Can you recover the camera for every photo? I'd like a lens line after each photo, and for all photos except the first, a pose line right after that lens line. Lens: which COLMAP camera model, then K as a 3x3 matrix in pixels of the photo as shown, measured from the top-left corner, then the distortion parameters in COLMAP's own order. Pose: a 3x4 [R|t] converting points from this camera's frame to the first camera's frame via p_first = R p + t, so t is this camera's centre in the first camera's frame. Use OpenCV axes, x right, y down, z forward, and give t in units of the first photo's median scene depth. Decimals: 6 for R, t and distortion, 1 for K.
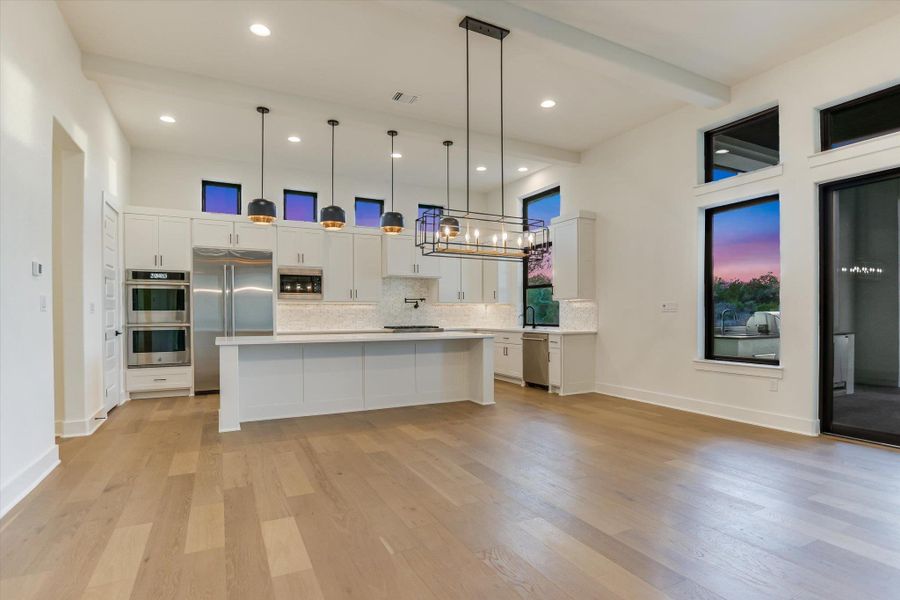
lens RADIAL K [[454.5, 0, 461.1], [0, 454.5, 319.4], [0, 0, 1]] dist [-0.019419, 0.000475]
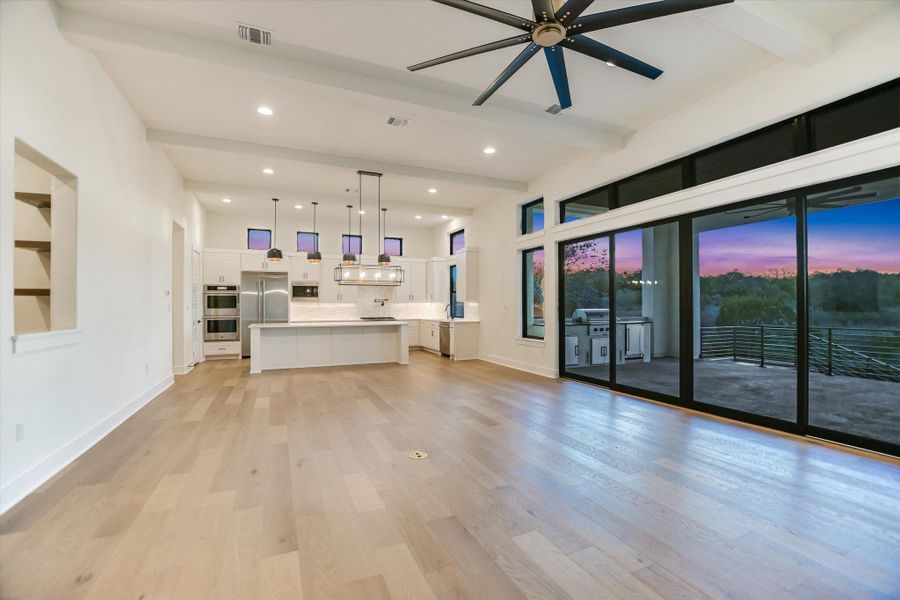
lens RADIAL K [[395.8, 0, 451.7], [0, 395.8, 305.0], [0, 0, 1]] dist [-0.037869, 0.007883]
pose [[0.997540, -0.000586, -0.070098, 0.312764], [-0.000281, 0.999924, -0.012354, -0.013951], [0.070100, 0.012343, 0.997464, -0.432397]]
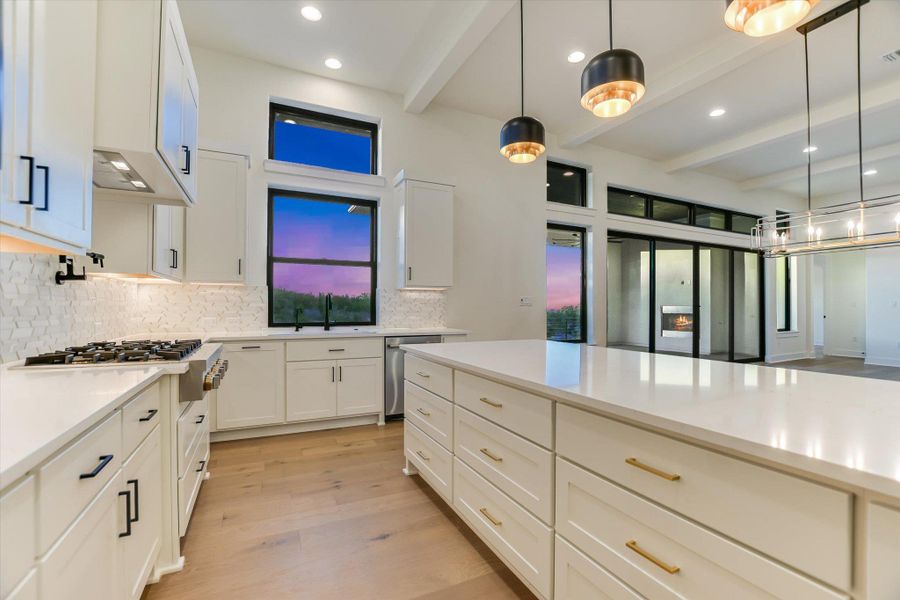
lens RADIAL K [[395.8, 0, 451.7], [0, 395.8, 305.0], [0, 0, 1]] dist [-0.037869, 0.007883]
pose [[0.037607, 0.008835, 0.999254, -0.445557], [0.007122, 0.999933, -0.009109, -0.009894], [-0.999267, 0.007460, 0.037542, 1.009143]]
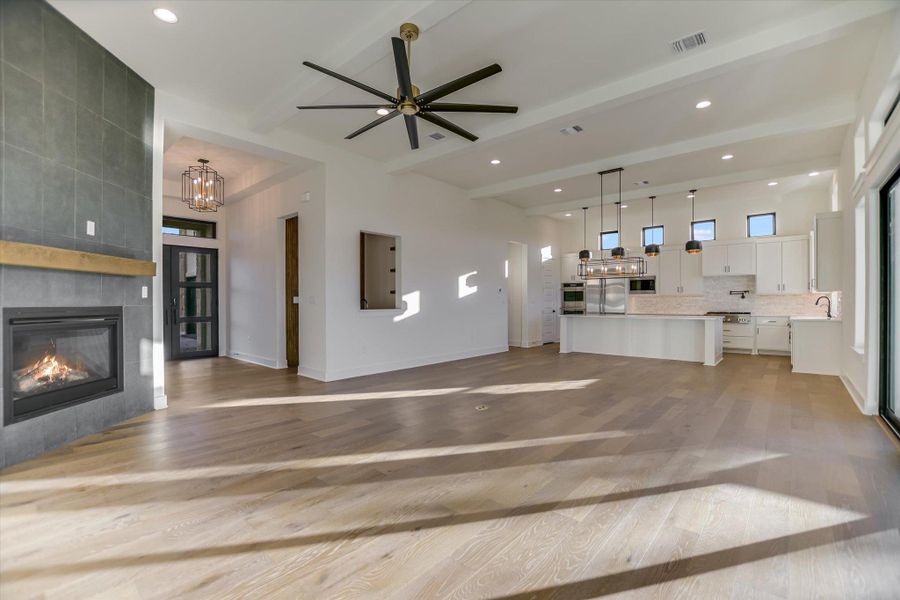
lens RADIAL K [[395.8, 0, 451.7], [0, 395.8, 305.0], [0, 0, 1]] dist [-0.037869, 0.007883]
pose [[0.355592, 0.008625, -0.934602, 0.871756], [-0.008438, 0.999946, 0.006018, -0.007990], [0.934603, 0.005747, 0.355645, -0.210760]]
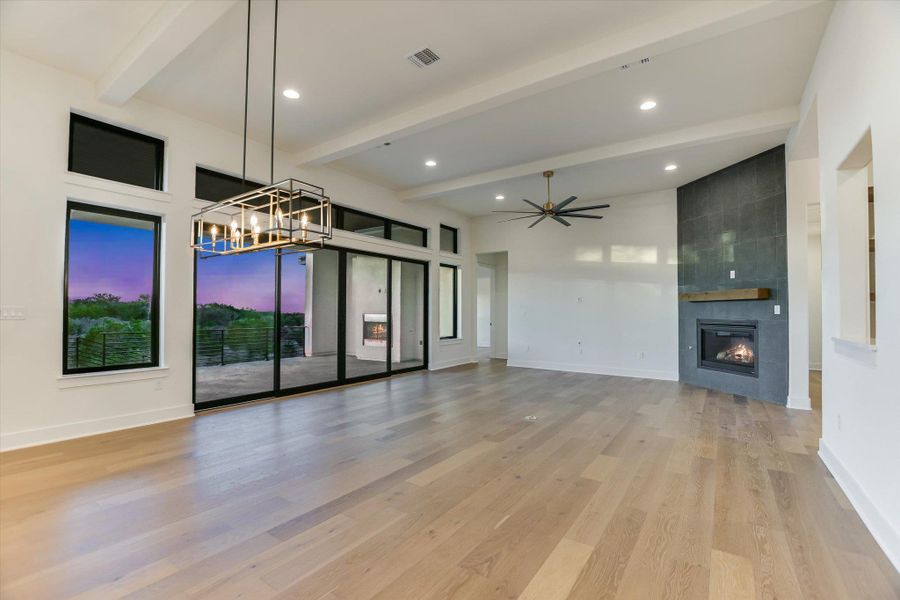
lens RADIAL K [[395.8, 0, 451.7], [0, 395.8, 305.0], [0, 0, 1]] dist [-0.037869, 0.007883]
pose [[-0.455359, 0.019037, 0.890104, -0.369823], [0.006652, 0.999816, -0.017980, -0.021568], [-0.890283, -0.002266, -0.455402, 0.565119]]
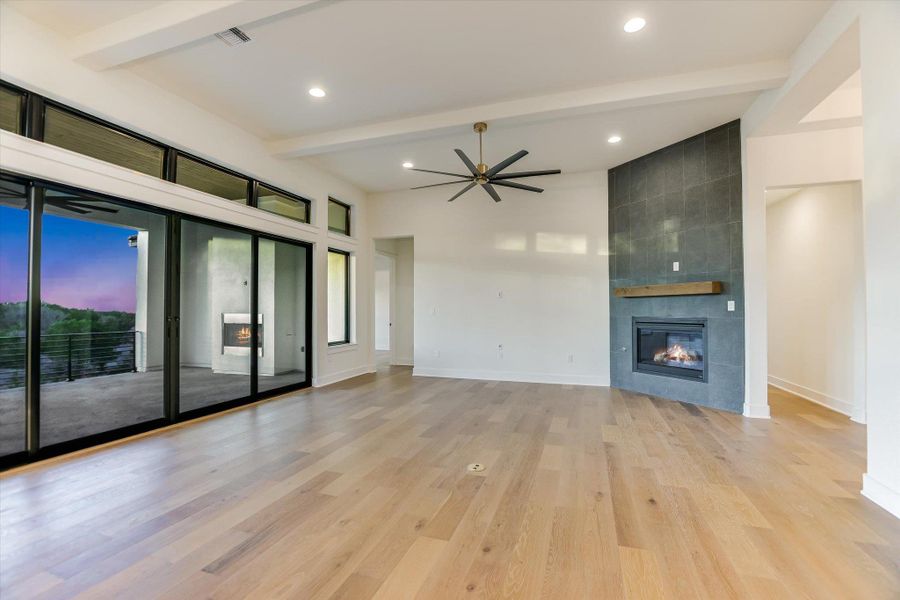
lens RADIAL K [[395.8, 0, 451.7], [0, 395.8, 305.0], [0, 0, 1]] dist [-0.037869, 0.007883]
pose [[-0.685755, 0.015660, 0.727664, -0.114775], [0.011241, 0.999877, -0.010924, -0.021226], [-0.727746, 0.000689, -0.685846, 0.454785]]
